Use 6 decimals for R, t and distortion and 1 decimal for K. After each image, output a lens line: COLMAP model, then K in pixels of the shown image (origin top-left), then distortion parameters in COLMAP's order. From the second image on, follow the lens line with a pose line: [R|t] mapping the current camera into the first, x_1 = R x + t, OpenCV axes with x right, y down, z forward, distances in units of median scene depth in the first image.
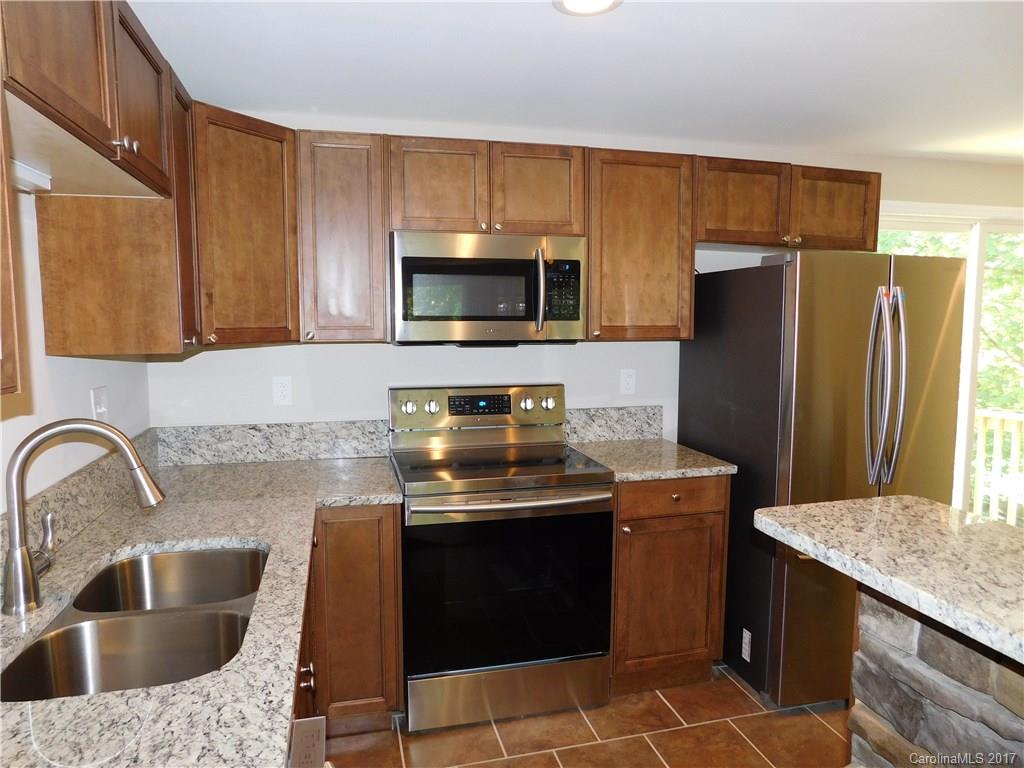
lens RADIAL K [[668.6, 0, 512.0], [0, 668.6, 384.0], [0, 0, 1]] dist [-0.061011, 0.022956]
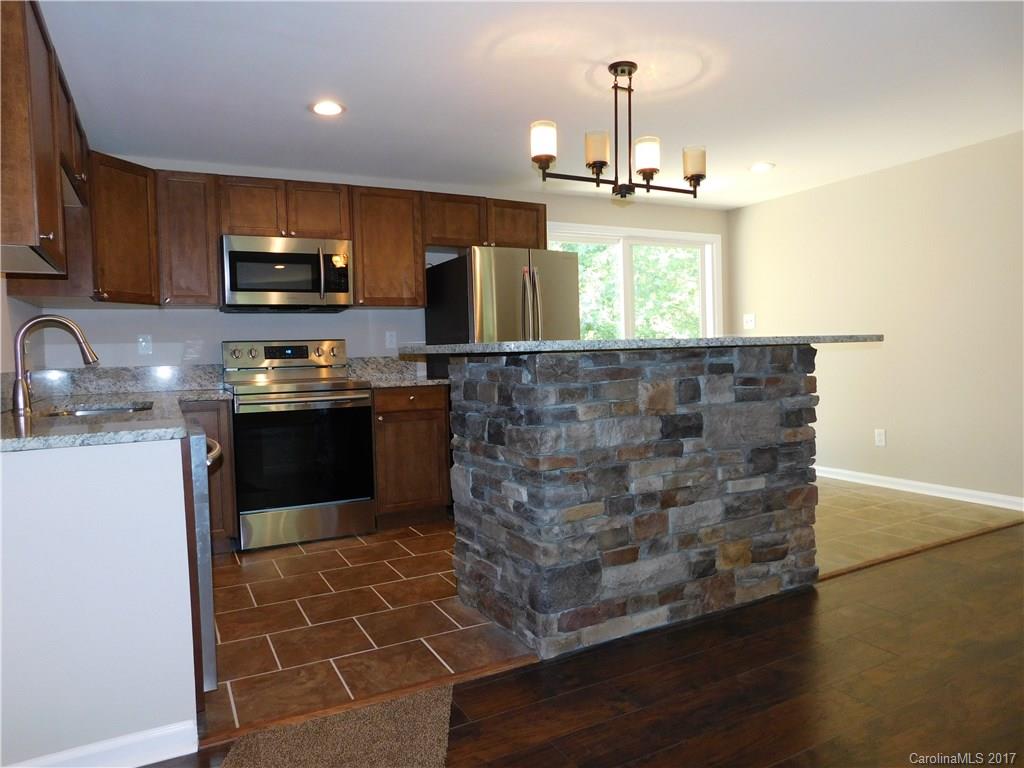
lens RADIAL K [[668.6, 0, 512.0], [0, 668.6, 384.0], [0, 0, 1]] dist [-0.061011, 0.022956]
pose [[0.972966, -0.037721, 0.227847, 0.112633], [0.051396, 0.997197, -0.054382, 0.231185], [-0.225157, 0.064623, 0.972177, -0.618246]]
